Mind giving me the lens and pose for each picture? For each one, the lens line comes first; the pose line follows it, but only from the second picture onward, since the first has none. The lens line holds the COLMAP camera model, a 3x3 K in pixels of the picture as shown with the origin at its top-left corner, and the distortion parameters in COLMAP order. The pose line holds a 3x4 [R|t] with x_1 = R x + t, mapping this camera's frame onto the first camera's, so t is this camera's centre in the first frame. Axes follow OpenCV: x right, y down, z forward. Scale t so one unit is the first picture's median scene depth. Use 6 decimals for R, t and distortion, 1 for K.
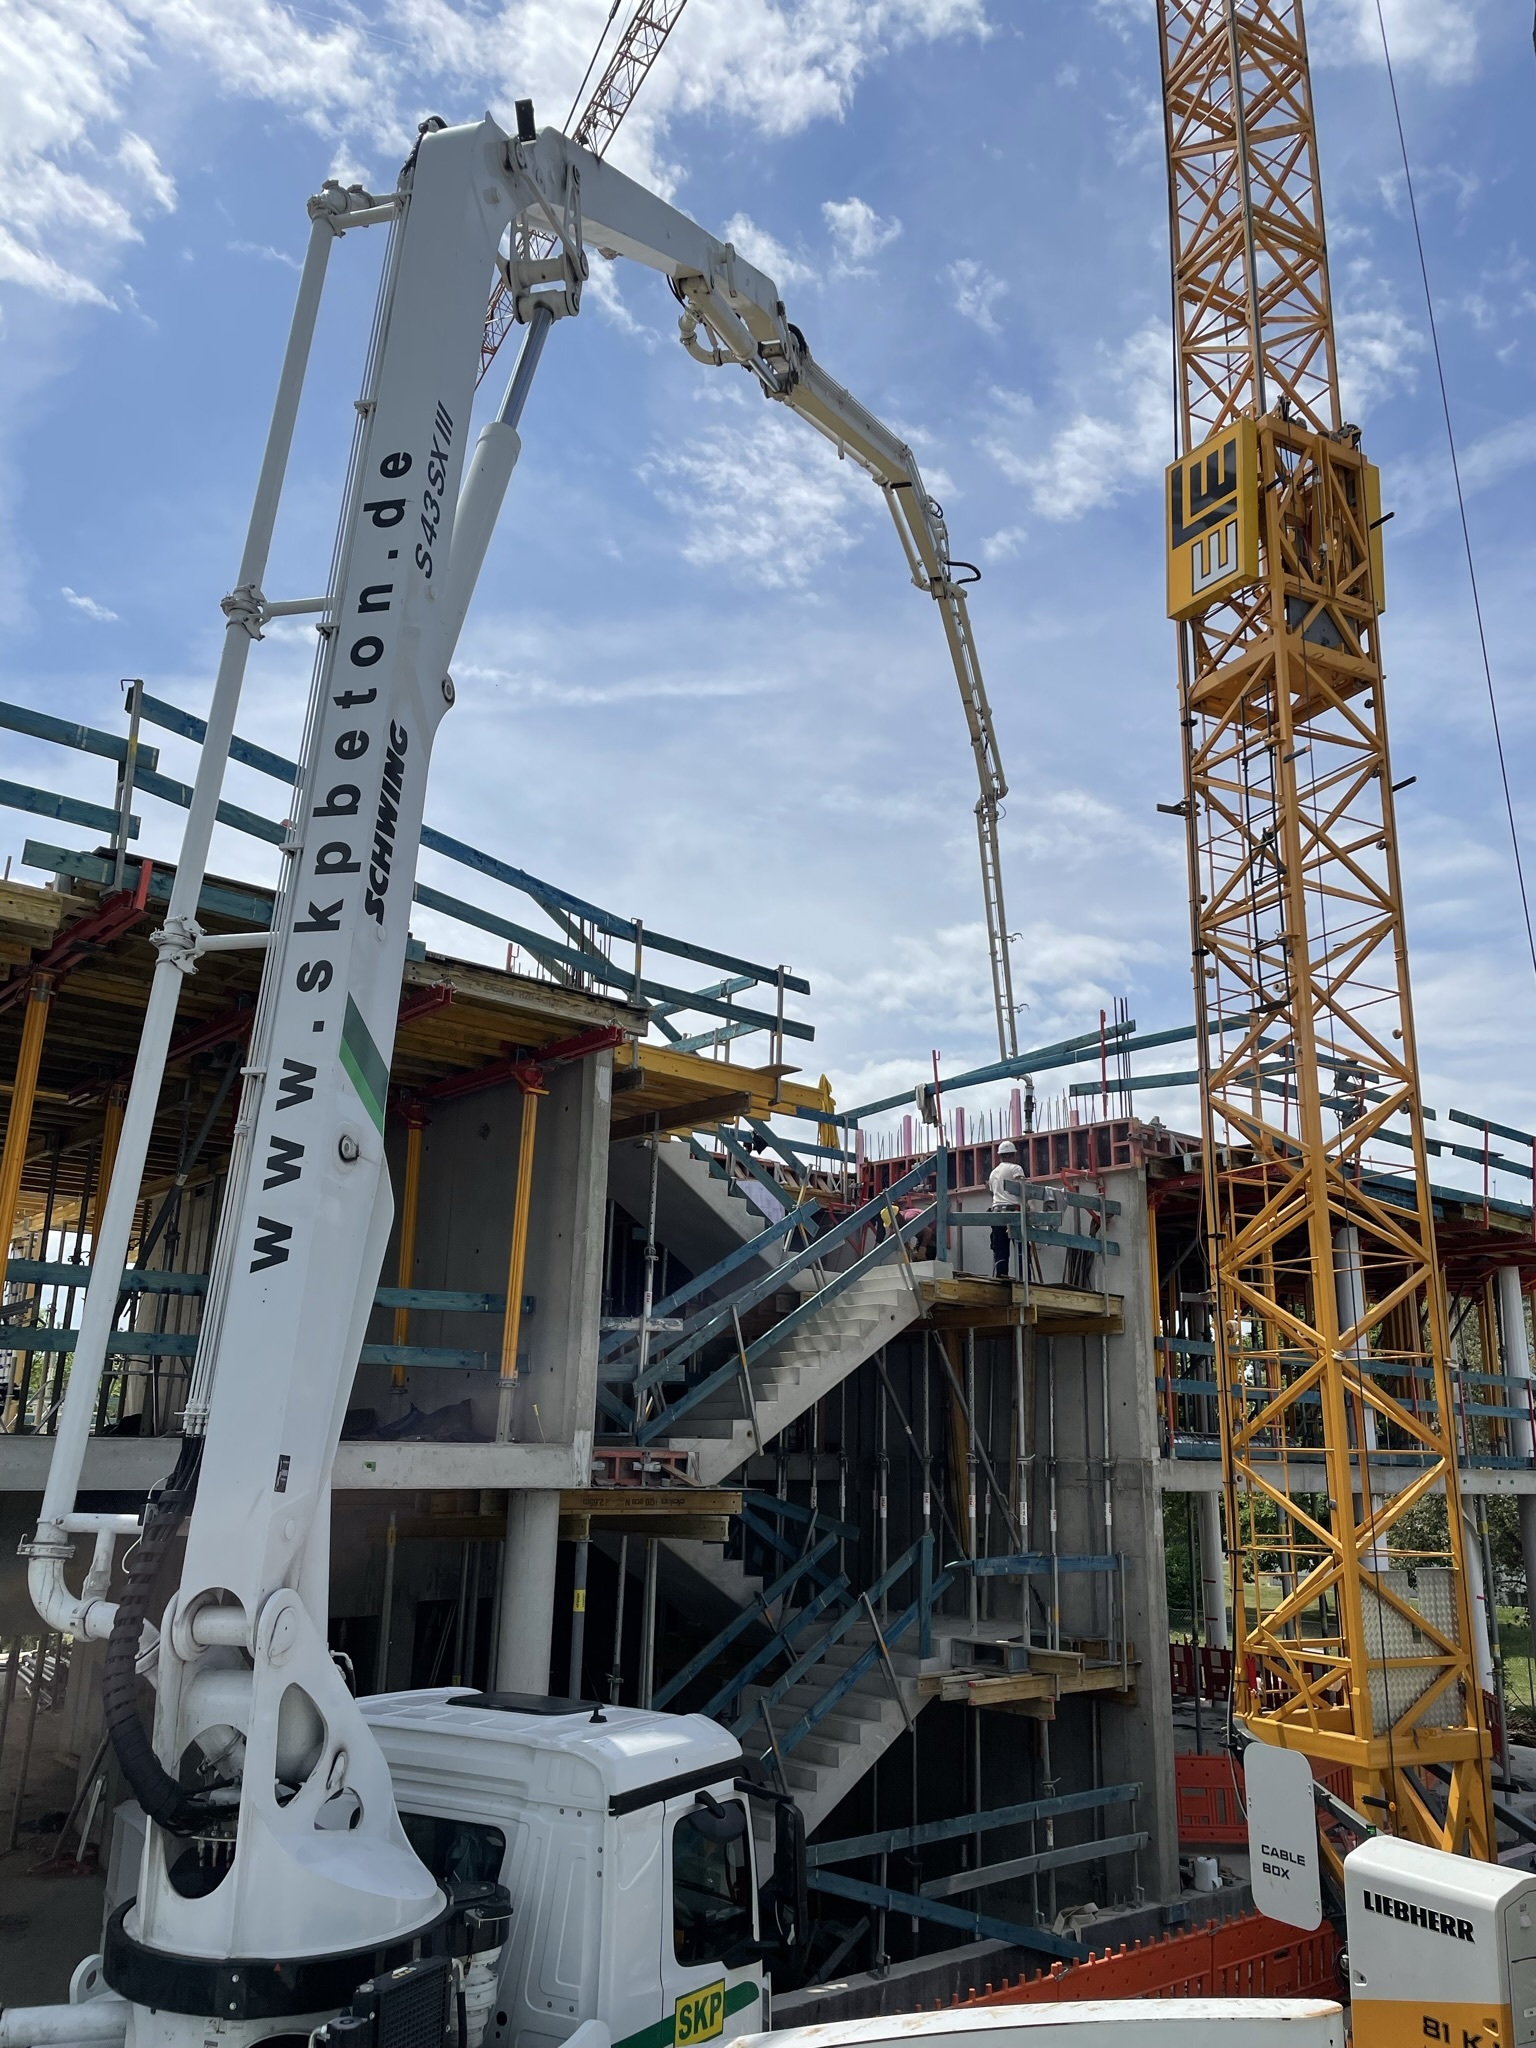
lens RADIAL K [[1516.9, 0, 770.0], [0, 1516.9, 1015.9], [0, 0, 1]] dist [0.096174, -0.124581]
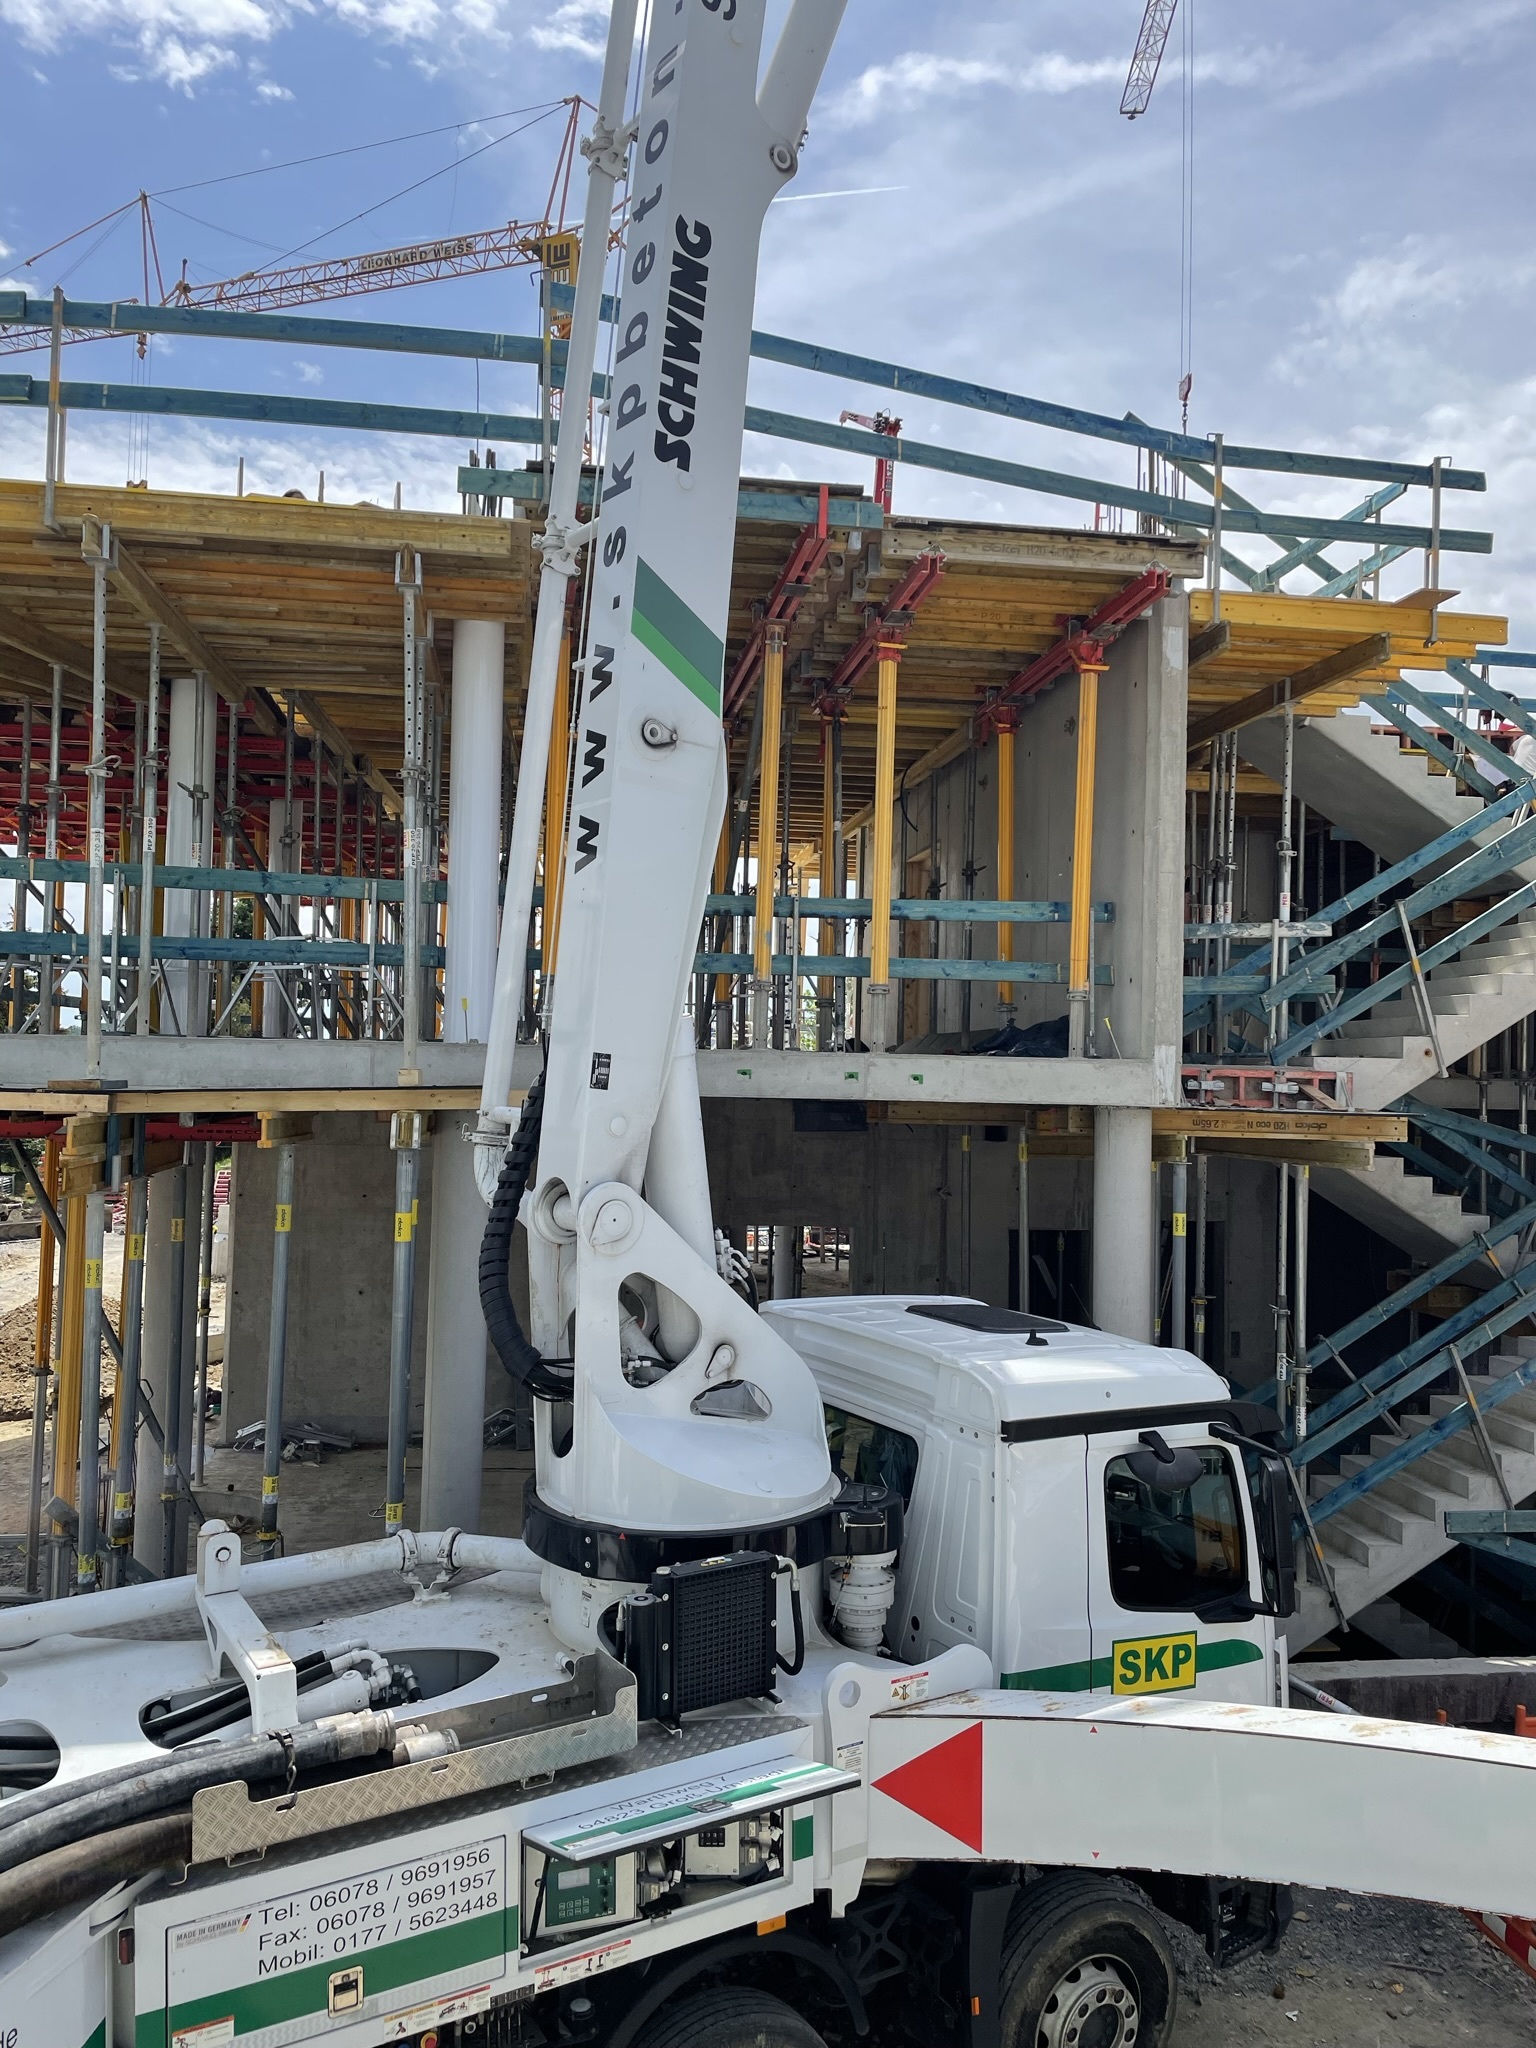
lens RADIAL K [[1513.6, 0, 768.9], [0, 1513.6, 1009.3], [0, 0, 1]] dist [0.105701, -0.167234]
pose [[0.839605, -0.019246, -0.542856, 0.164325], [0.141063, 0.972811, 0.183684, 0.055073], [0.524561, -0.230799, 0.819492, 0.156699]]
